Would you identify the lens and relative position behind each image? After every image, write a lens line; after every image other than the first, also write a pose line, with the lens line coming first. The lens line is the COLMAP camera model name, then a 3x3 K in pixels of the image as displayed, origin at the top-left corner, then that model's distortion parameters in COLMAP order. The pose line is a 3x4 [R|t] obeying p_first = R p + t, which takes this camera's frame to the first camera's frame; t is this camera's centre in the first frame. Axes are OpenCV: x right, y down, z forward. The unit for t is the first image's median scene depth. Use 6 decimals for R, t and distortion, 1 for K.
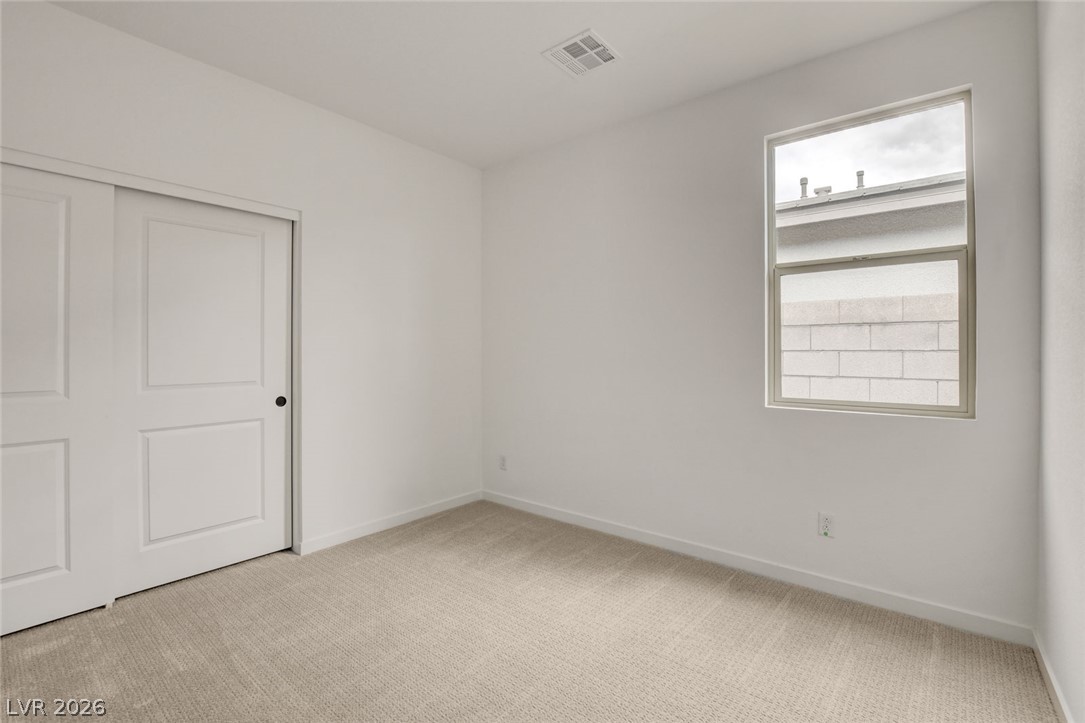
lens RADIAL K [[481.0, 0, 543.5], [0, 481.0, 355.4], [0, 0, 1]] dist [-0.032411, 0.002853]
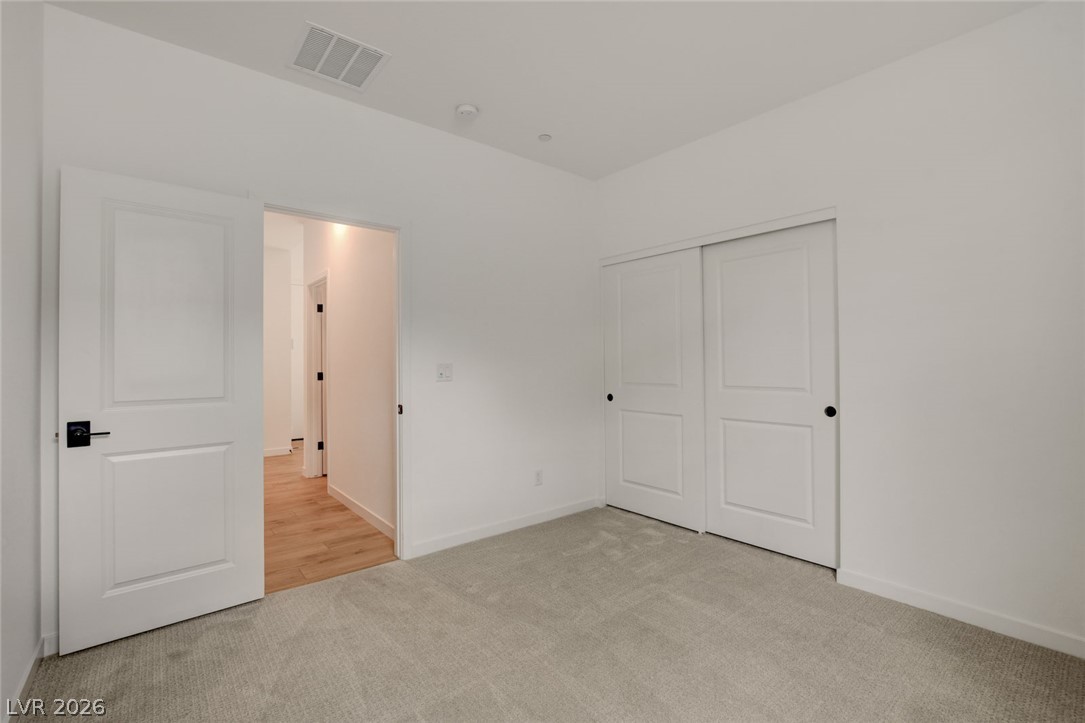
lens RADIAL K [[481.0, 0, 544.7], [0, 481.0, 360.8], [0, 0, 1]] dist [-0.032411, 0.002853]
pose [[-0.194099, 0.006671, -0.980959, 0.588638], [0.003370, 0.999976, 0.006134, -0.015713], [0.980976, -0.002115, -0.194117, 0.751418]]
